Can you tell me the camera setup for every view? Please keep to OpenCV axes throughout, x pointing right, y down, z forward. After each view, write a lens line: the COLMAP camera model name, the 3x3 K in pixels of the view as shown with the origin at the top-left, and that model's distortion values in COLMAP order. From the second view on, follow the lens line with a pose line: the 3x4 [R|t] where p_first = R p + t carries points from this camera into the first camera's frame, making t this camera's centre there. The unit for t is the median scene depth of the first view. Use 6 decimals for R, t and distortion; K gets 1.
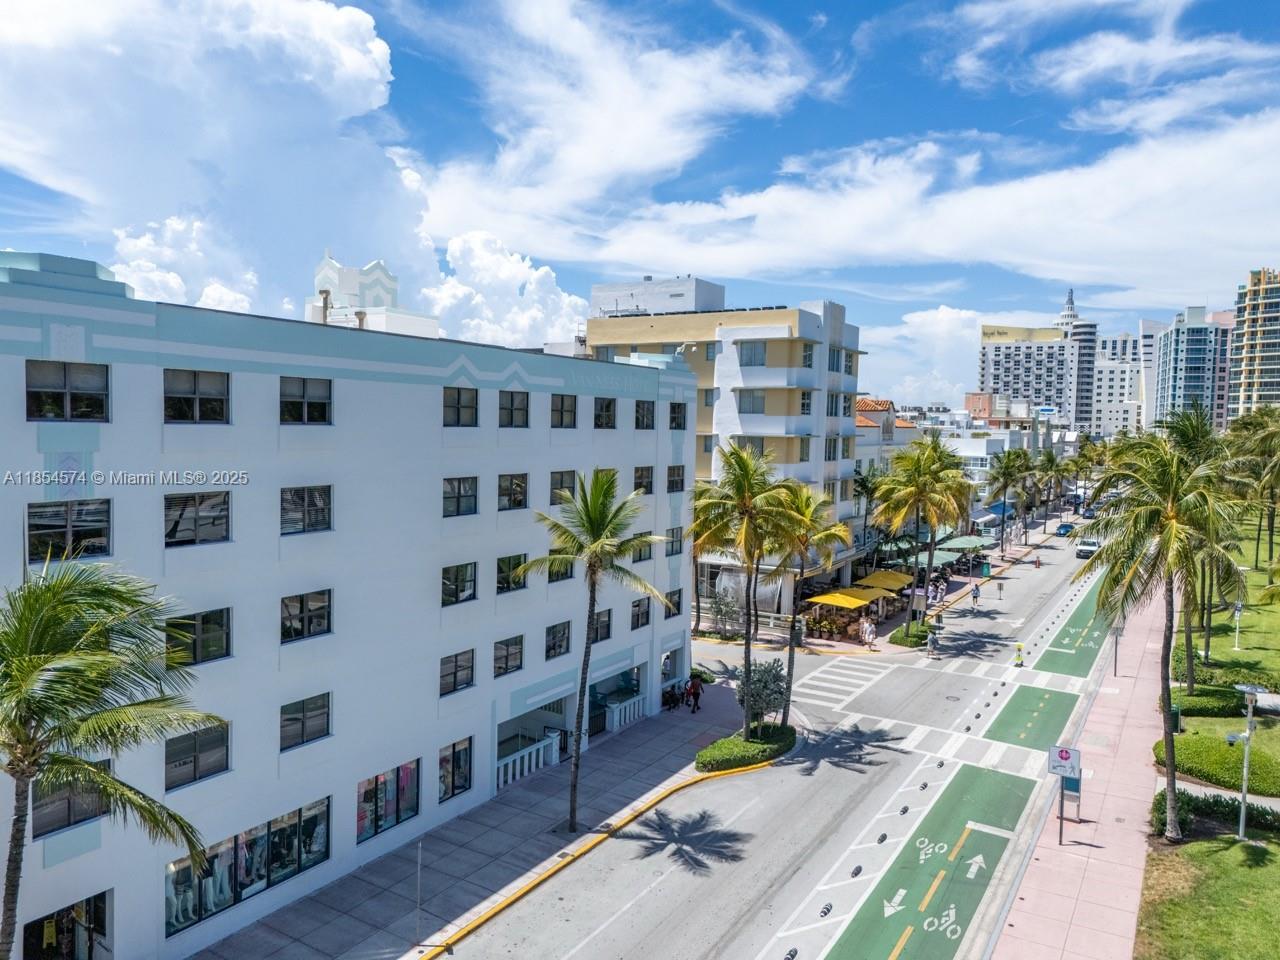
lens RADIAL K [[943.1, 0, 636.7], [0, 943.1, 480.4], [0, 0, 1]] dist [0.063969, -0.049306]
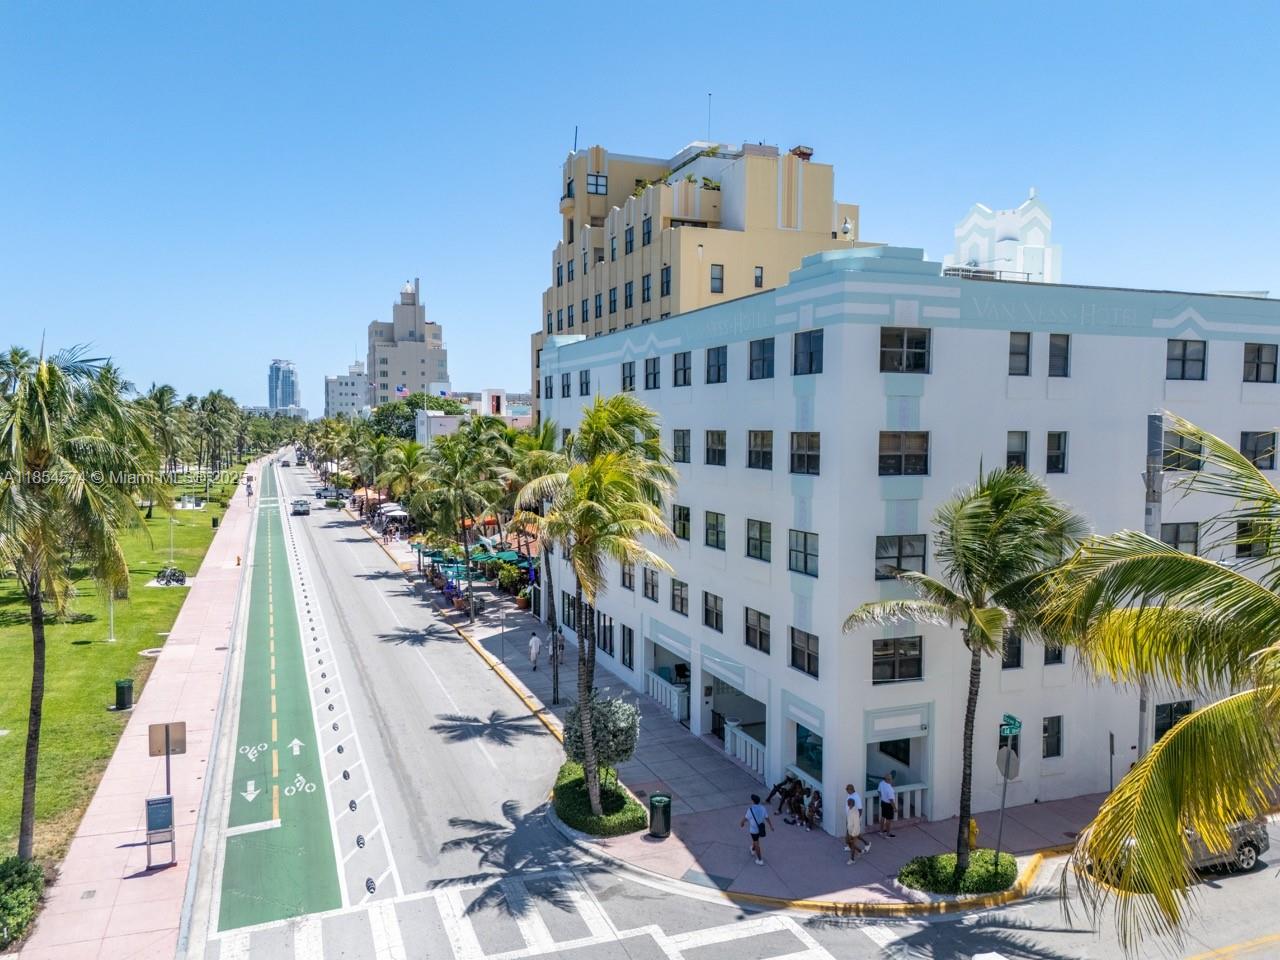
lens RADIAL K [[943.1, 0, 636.7], [0, 943.1, 480.4], [0, 0, 1]] dist [0.063969, -0.049306]
pose [[-0.616317, 0.020450, -0.787233, 0.818418], [-0.065927, 0.994814, 0.077456, -0.033127], [0.784734, 0.099637, -0.611772, 1.745894]]
